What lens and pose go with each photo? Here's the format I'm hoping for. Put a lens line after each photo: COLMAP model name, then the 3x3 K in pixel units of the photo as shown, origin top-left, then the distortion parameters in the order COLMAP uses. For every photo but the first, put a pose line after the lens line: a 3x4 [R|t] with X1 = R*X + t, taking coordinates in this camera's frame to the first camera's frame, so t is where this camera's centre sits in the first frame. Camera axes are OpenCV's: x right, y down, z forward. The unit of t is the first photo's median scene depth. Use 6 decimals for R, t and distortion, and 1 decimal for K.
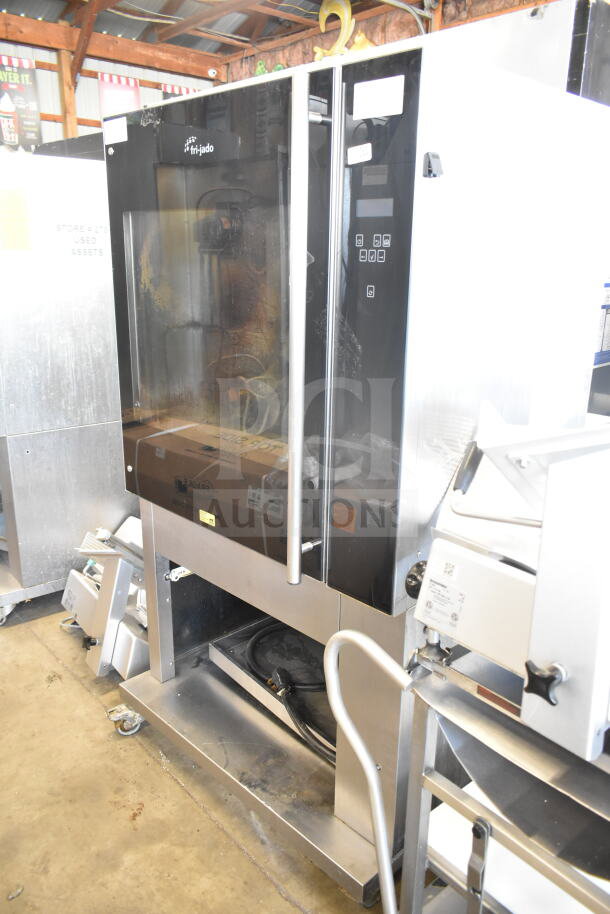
lens RADIAL K [[720.2, 0, 305.0], [0, 720.2, 457.0], [0, 0, 1]] dist [-0.000485, 0.004994]
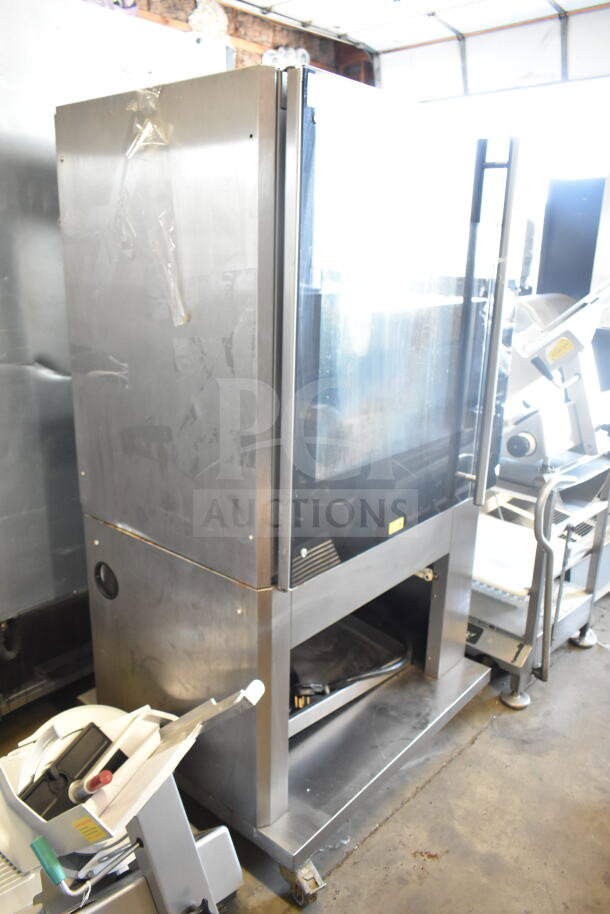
lens RADIAL K [[720.2, 0, 305.0], [0, 720.2, 457.0], [0, 0, 1]] dist [-0.000485, 0.004994]
pose [[-0.104644, -0.308028, 0.945605, -1.389894], [0.261249, 0.908918, 0.324988, -0.478898], [-0.959583, 0.281046, -0.014641, 1.499947]]
